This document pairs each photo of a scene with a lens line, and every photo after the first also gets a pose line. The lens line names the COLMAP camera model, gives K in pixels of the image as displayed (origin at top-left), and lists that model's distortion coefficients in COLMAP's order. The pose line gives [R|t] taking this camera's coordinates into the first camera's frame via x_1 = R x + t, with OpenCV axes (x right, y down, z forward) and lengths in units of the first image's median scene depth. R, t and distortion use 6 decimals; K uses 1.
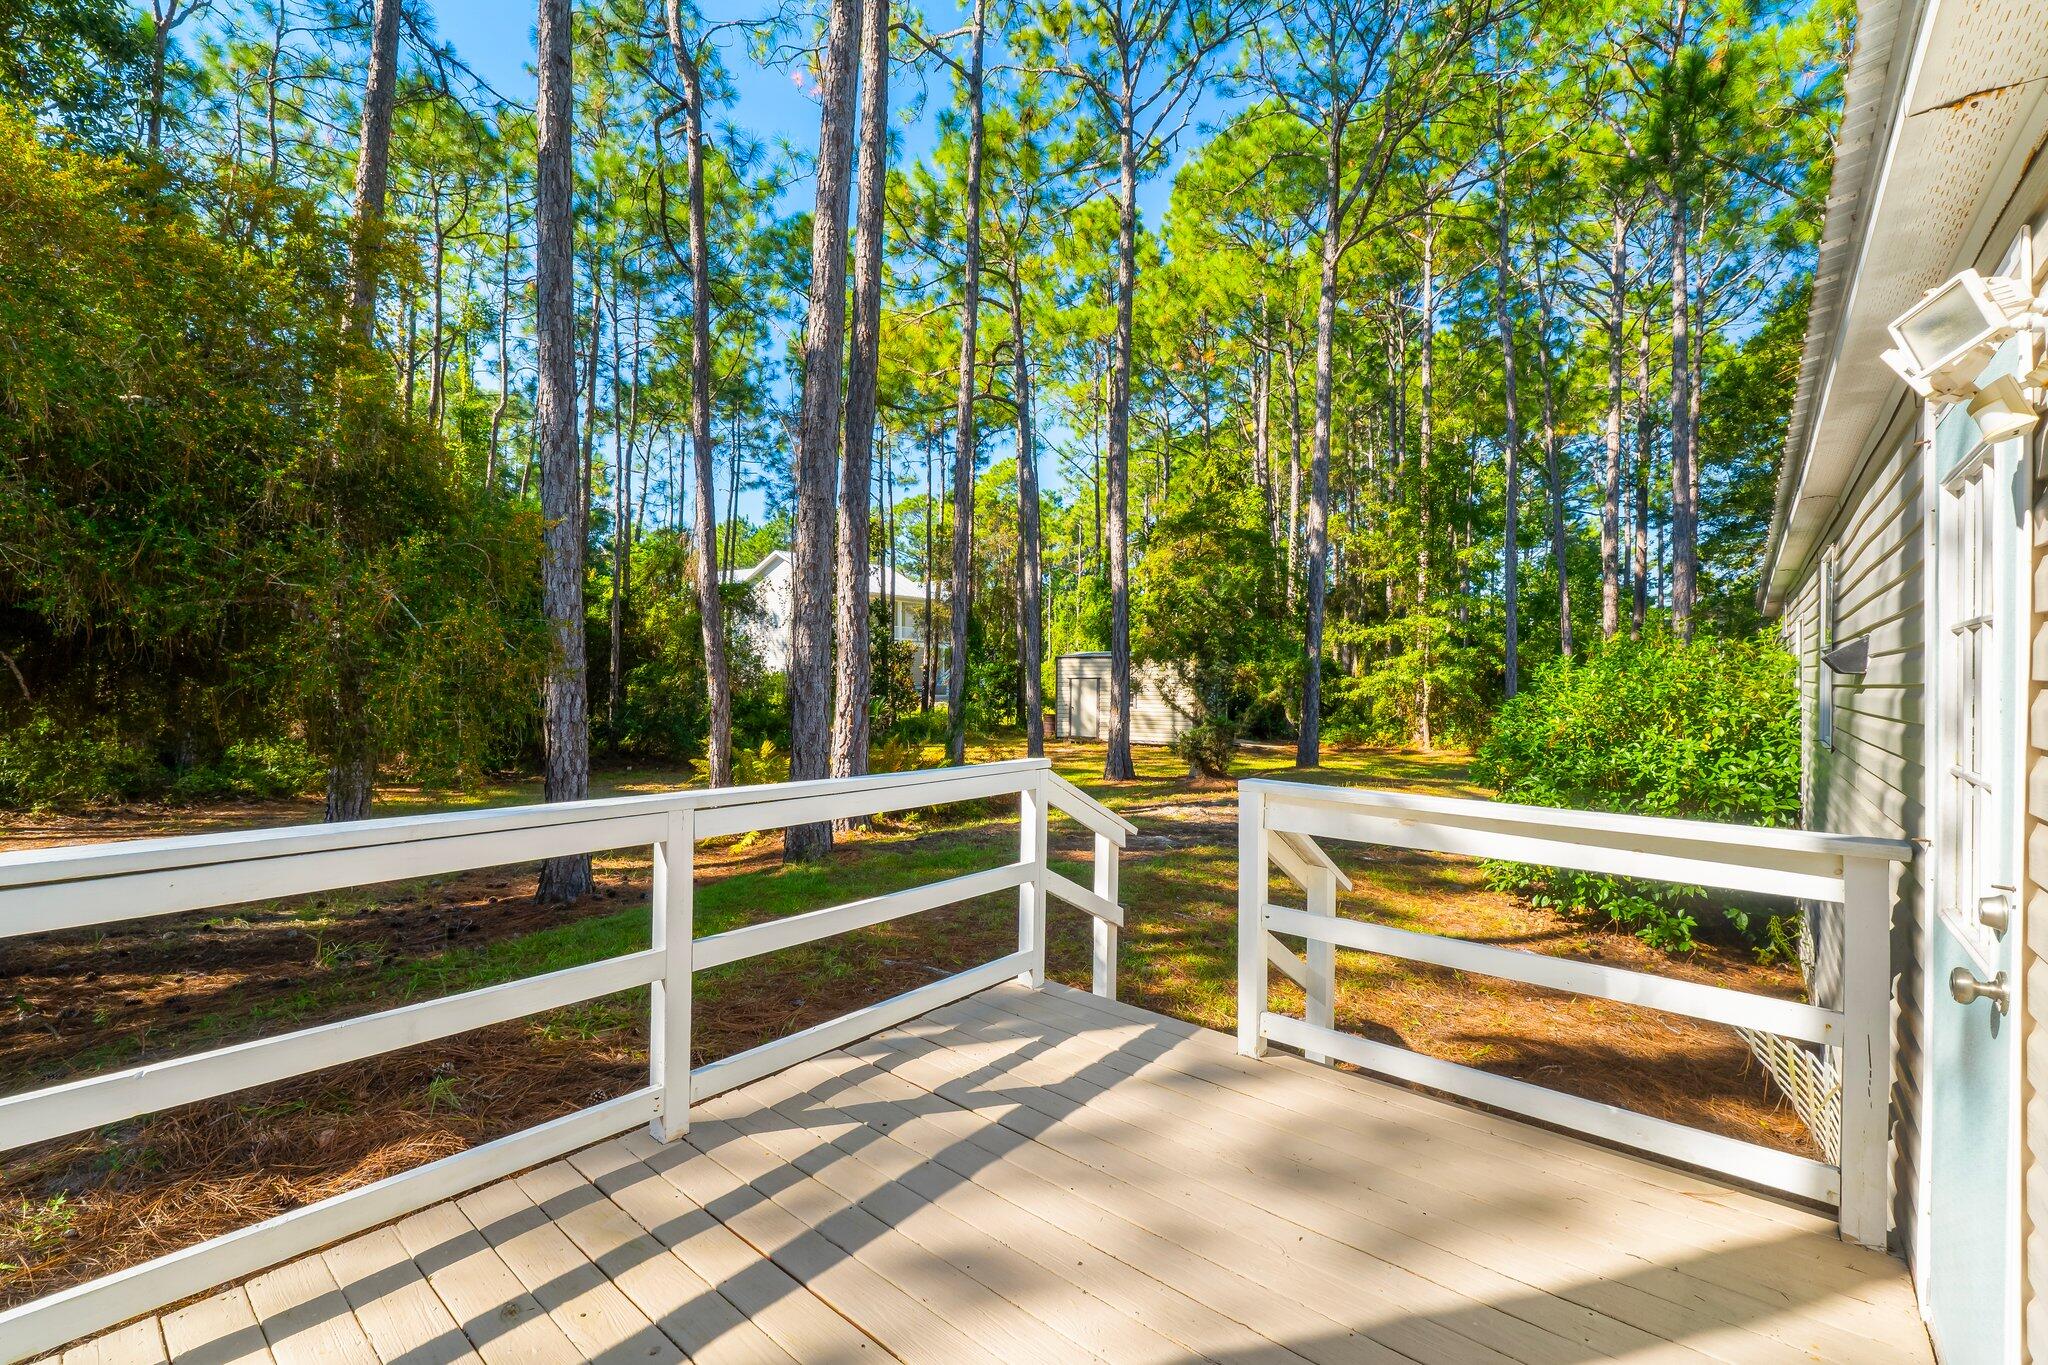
lens RADIAL K [[862.5, 0, 1026.9], [0, 862.5, 673.3], [0, 0, 1]] dist [-0.009443, 0.001109]
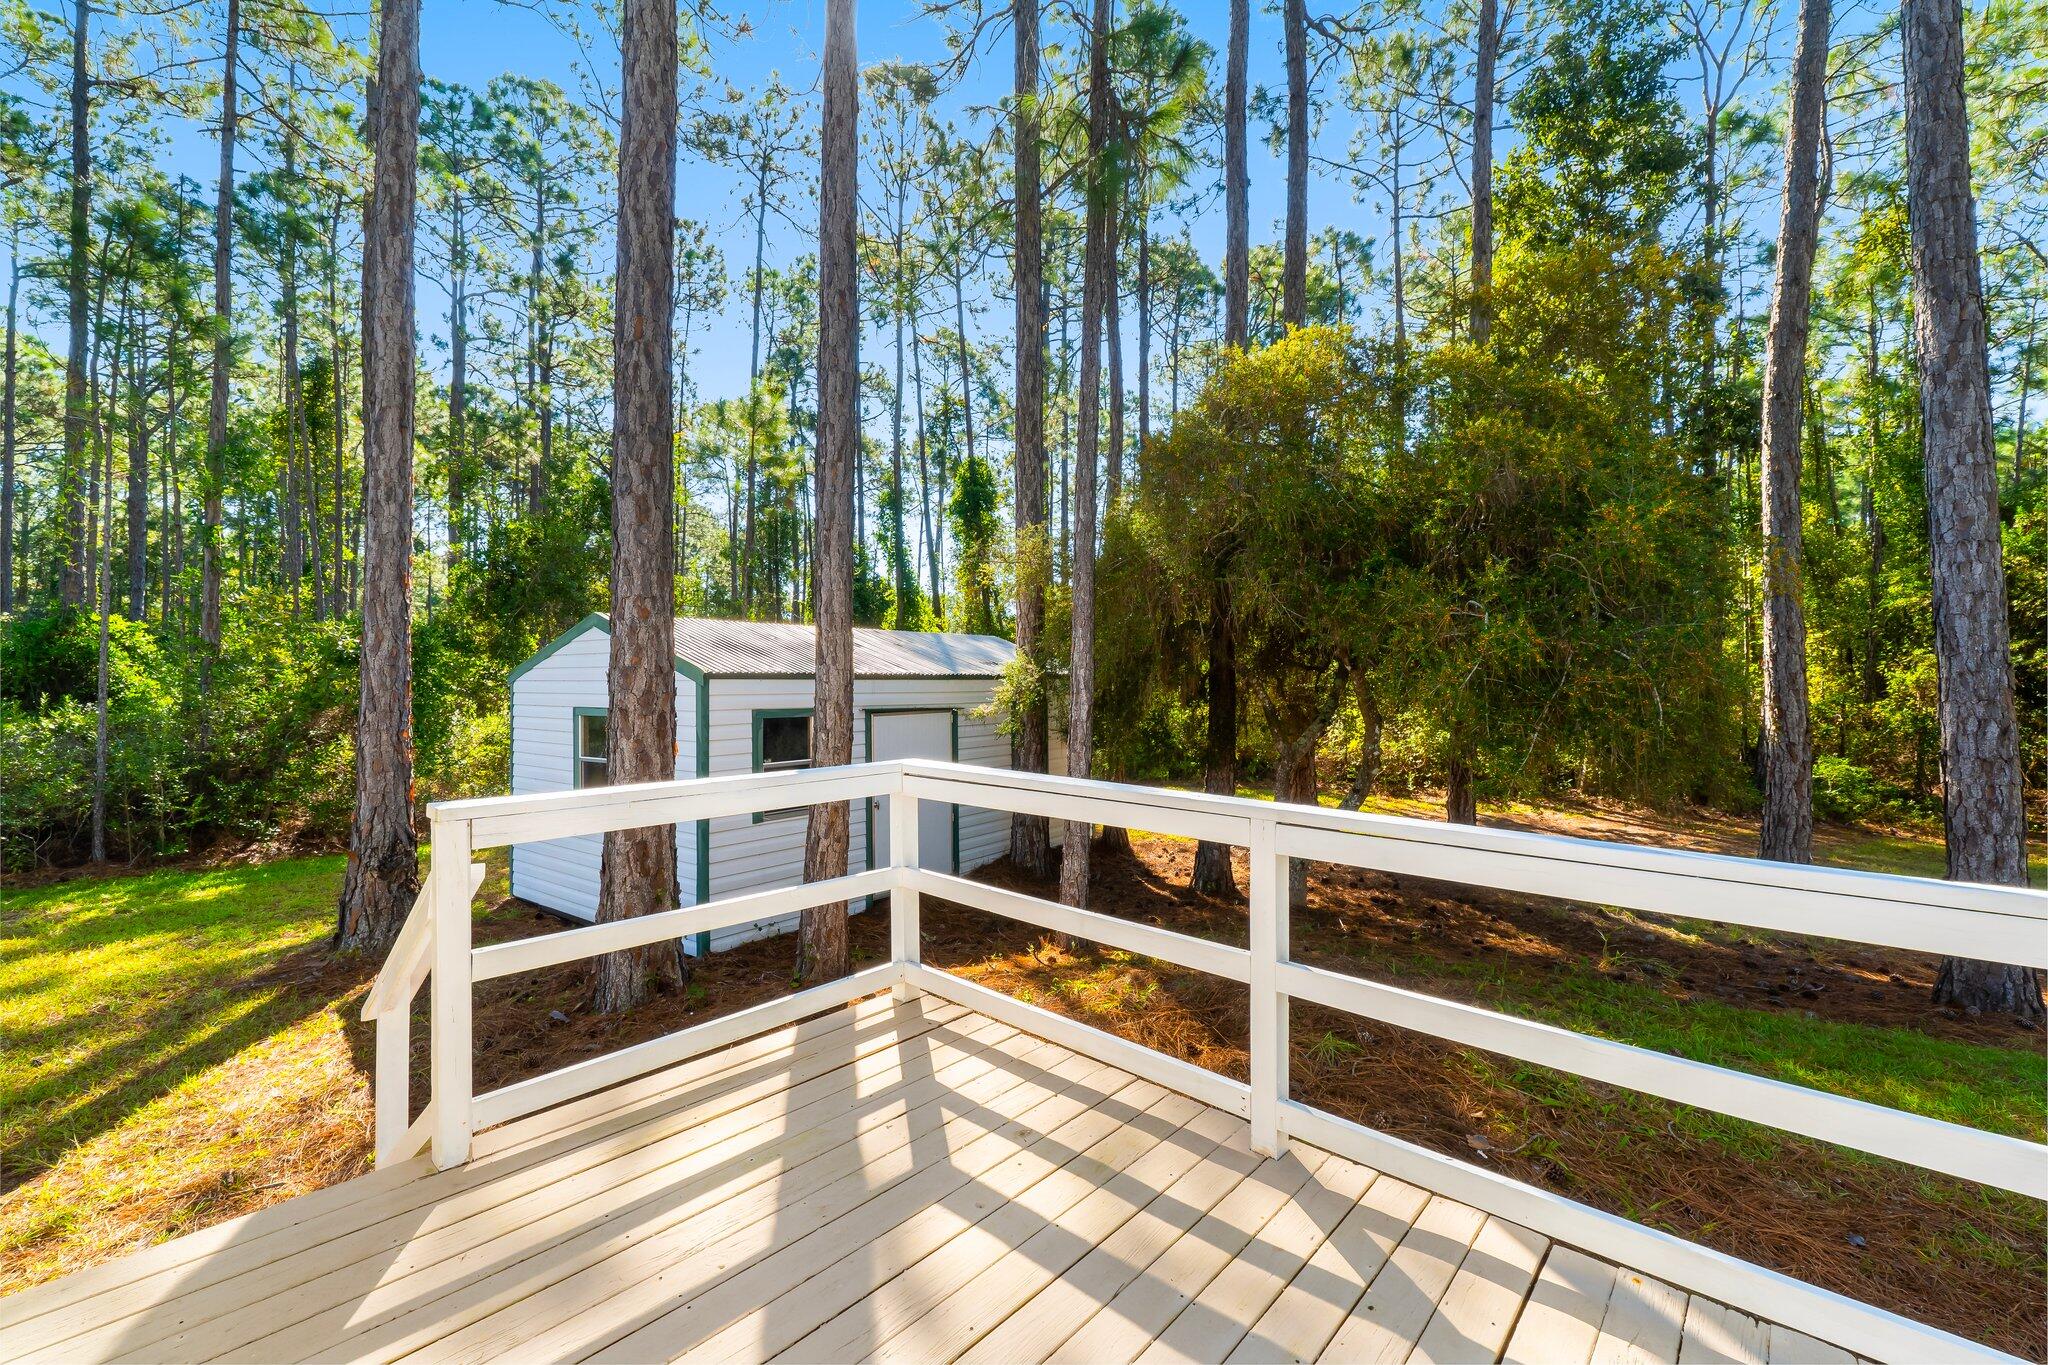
lens RADIAL K [[862.5, 0, 1027.2], [0, 862.5, 680.7], [0, 0, 1]] dist [-0.009443, 0.001109]
pose [[-0.049102, -0.008742, -0.998756, 0.577854], [-0.005384, 0.999949, -0.008488, 0.010877], [0.998779, 0.004961, -0.049146, 0.762380]]
